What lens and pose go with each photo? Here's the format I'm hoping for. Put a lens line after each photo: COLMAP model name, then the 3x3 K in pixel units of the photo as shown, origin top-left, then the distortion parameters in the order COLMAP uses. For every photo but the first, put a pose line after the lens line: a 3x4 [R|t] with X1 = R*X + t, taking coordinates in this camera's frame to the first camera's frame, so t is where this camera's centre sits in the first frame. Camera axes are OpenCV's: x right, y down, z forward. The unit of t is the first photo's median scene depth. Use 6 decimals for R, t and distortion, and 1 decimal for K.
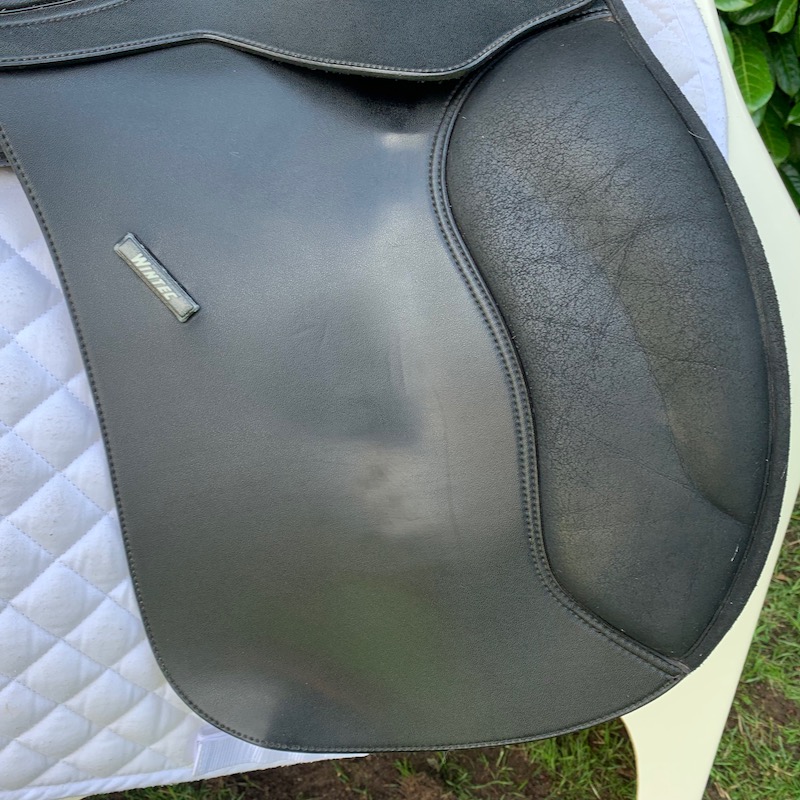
lens RADIAL K [[783.6, 0, 394.8], [0, 783.6, 402.1], [0, 0, 1]] dist [0.006470, 0.000000]
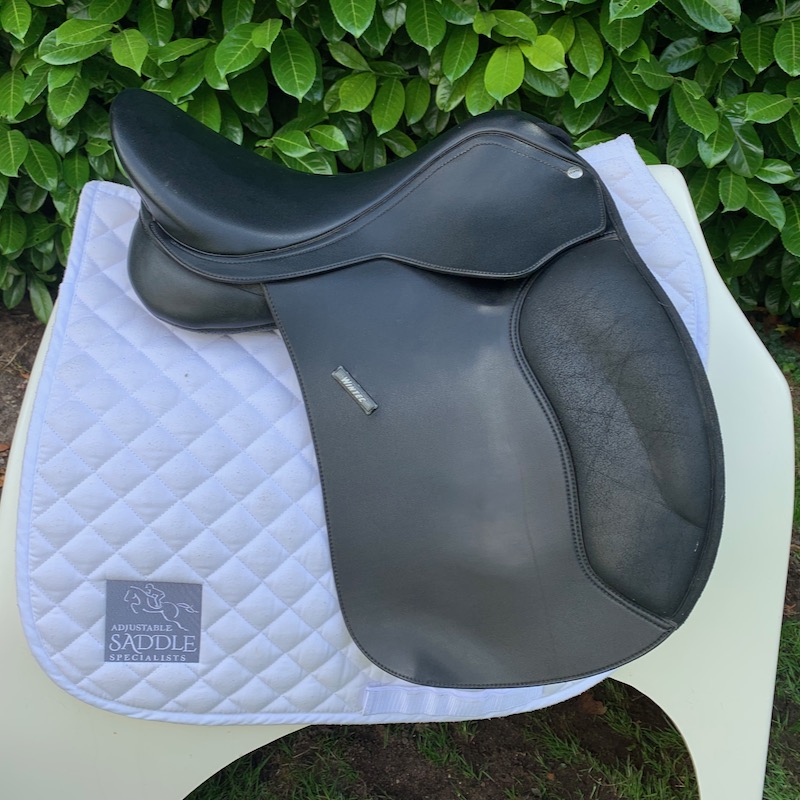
lens RADIAL K [[838.7, 0, 399.4], [0, 838.7, 395.7], [0, 0, 1]] dist [0.002708, 0.000000]
pose [[0.990281, -0.013978, -0.138375, 0.056131], [-0.011360, 0.983483, -0.180644, 0.192912], [0.138614, 0.180460, 0.973766, -0.816576]]
